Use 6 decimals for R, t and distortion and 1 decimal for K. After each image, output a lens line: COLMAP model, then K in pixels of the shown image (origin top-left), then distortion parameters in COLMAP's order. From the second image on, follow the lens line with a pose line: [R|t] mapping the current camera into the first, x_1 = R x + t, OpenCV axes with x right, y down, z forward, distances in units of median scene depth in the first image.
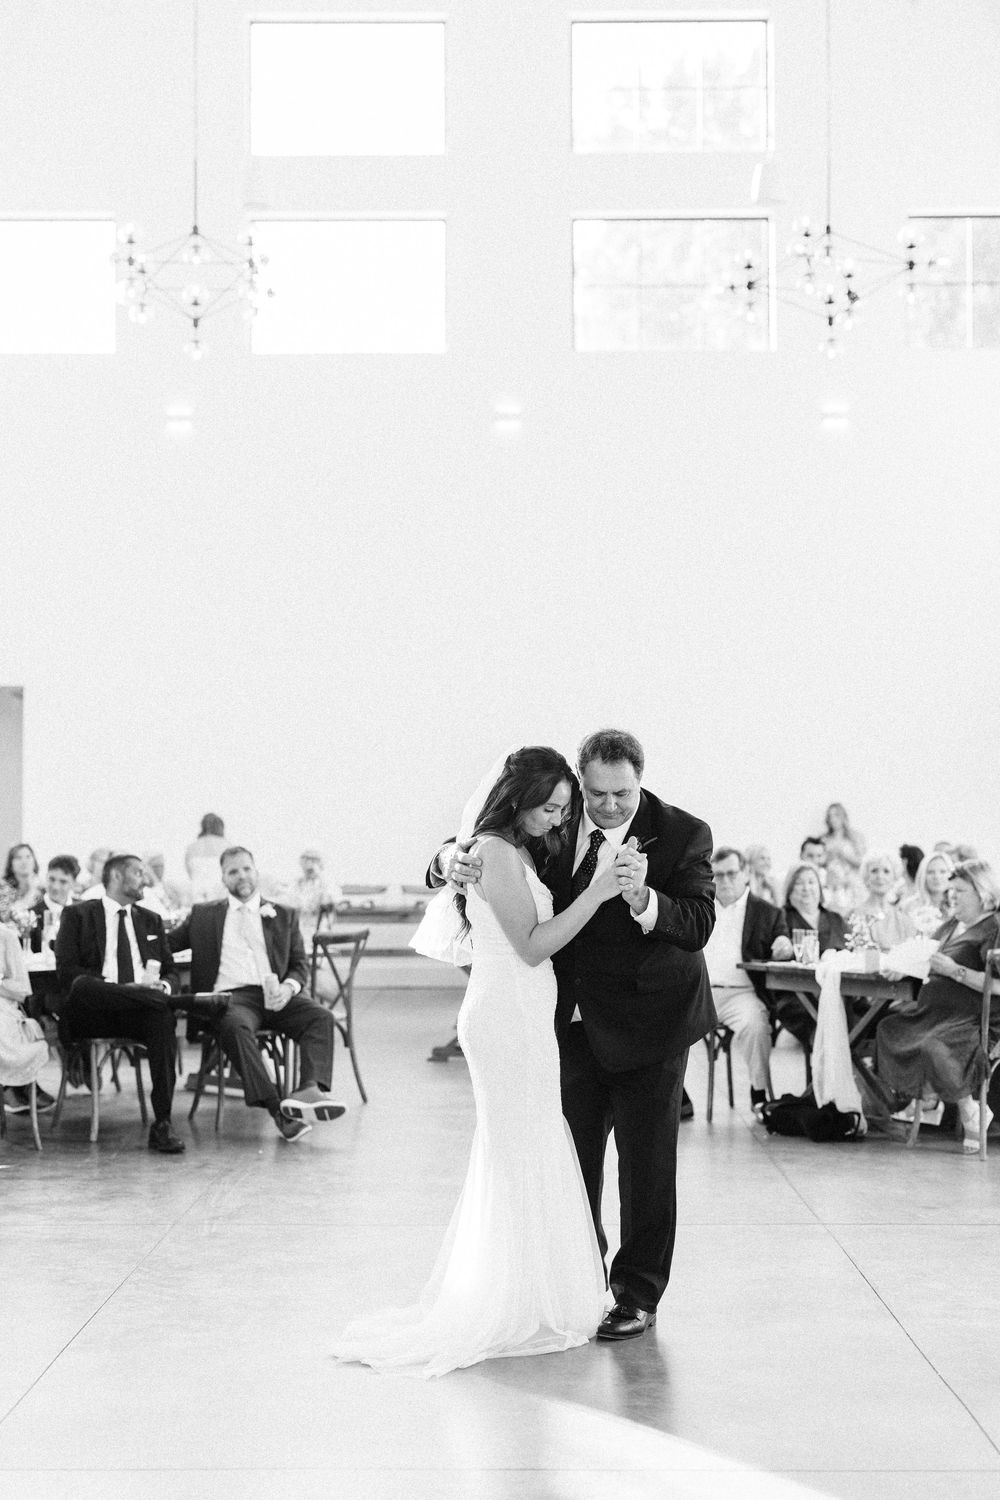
lens RADIAL K [[2303.3, 0, 502.8], [0, 2303.3, 751.5], [0, 0, 1]] dist [-0.010844, 0.000000]
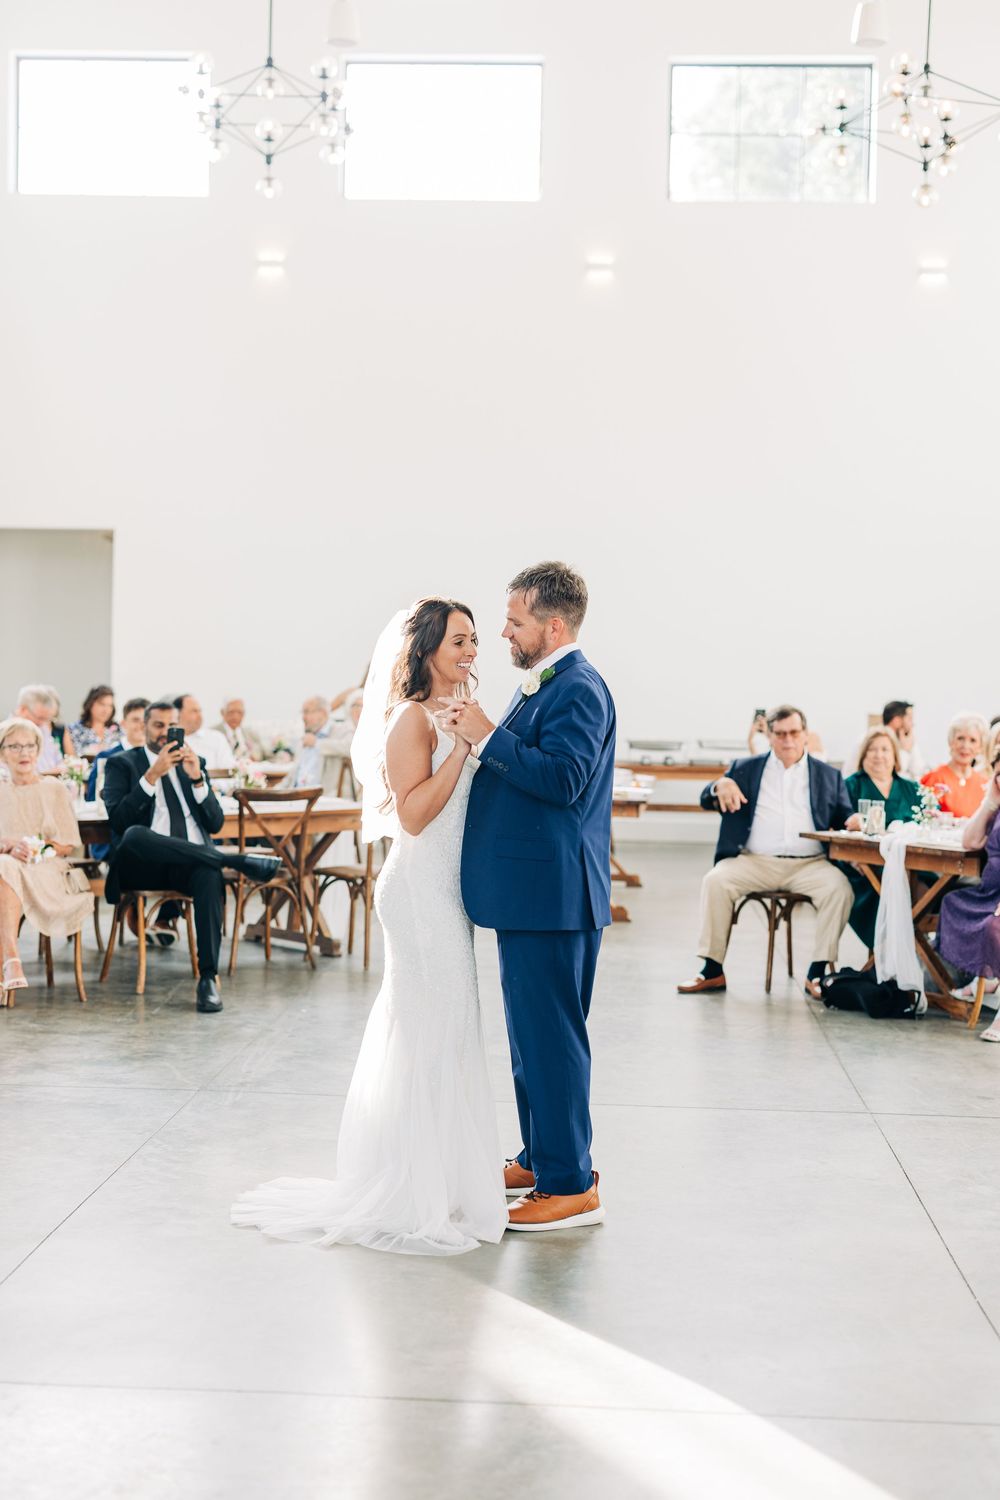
lens RADIAL K [[2201.3, 0, 494.9], [0, 2201.3, 760.5], [0, 0, 1]] dist [0.011358, 0.000000]
pose [[0.998341, 0.027276, -0.050706, 0.019228], [-0.023519, 0.997035, 0.073270, -0.003599], [0.052554, -0.071955, 0.996022, 0.067242]]
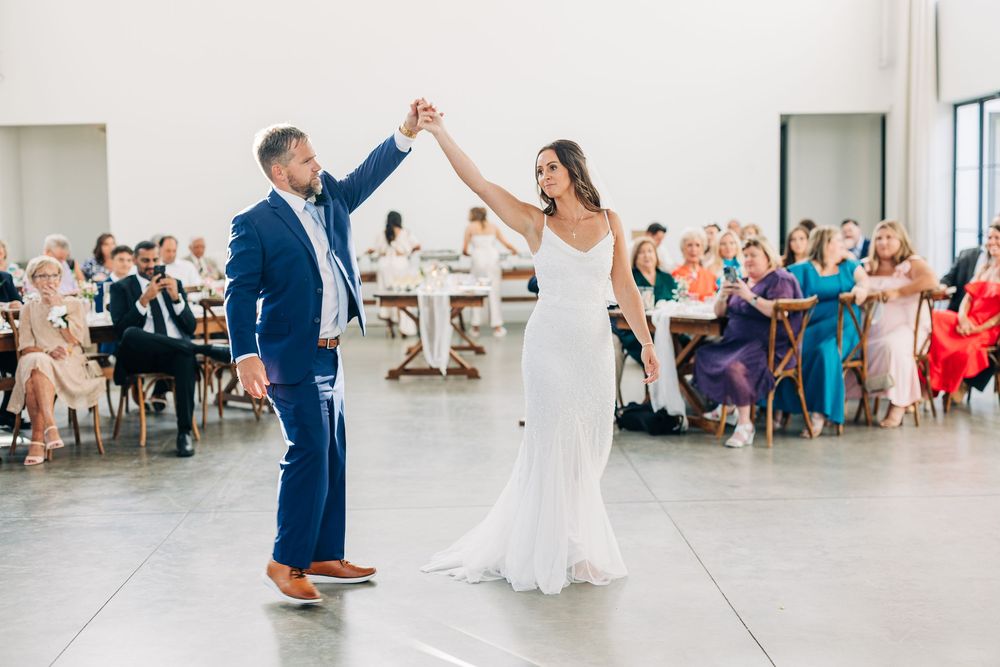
lens RADIAL K [[1467.6, 0, 501.3], [0, 1467.6, 330.4], [0, 0, 1]] dist [0.011358, 0.000000]
pose [[0.999255, -0.018115, 0.034066, 0.011850], [0.014176, 0.993550, 0.112504, 0.000971], [-0.035884, -0.111938, 0.993067, 0.101591]]
